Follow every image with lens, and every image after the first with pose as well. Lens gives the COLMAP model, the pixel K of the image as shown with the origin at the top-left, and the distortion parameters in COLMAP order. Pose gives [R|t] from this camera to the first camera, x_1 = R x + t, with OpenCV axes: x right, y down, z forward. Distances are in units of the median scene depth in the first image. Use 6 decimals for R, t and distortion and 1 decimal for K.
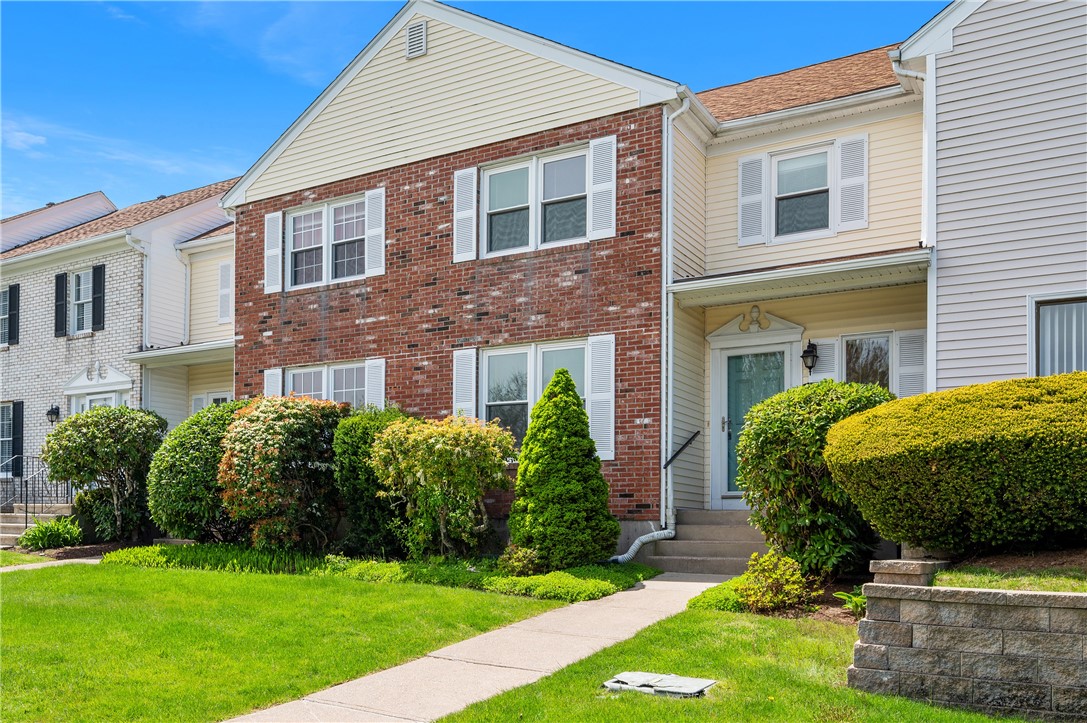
lens RADIAL K [[1023.5, 0, 542.8], [0, 1023.5, 523.3], [0, 0, 1]] dist [0.000824, 0.004460]
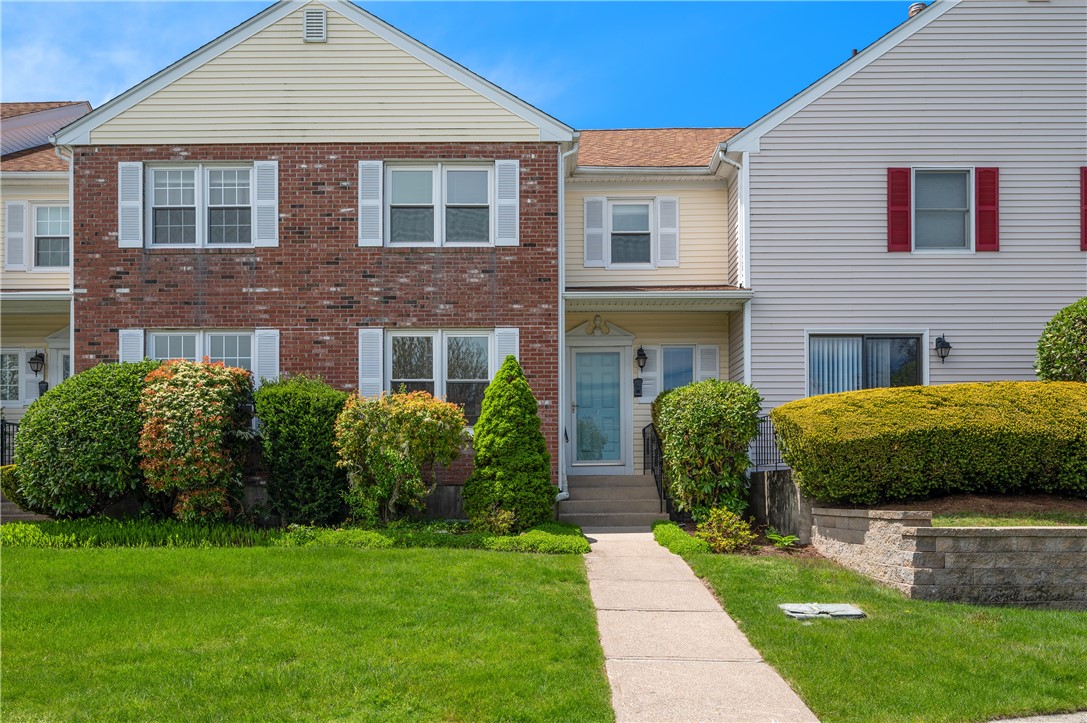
lens RADIAL K [[834.7, 0, 547.4], [0, 834.7, 487.1], [0, 0, 1]] dist [-0.000509, 0.002110]
pose [[0.825164, -0.017966, 0.564607, -0.443299], [0.014444, 0.999838, 0.010706, -0.010279], [-0.564708, -0.000678, 0.825290, 0.178851]]
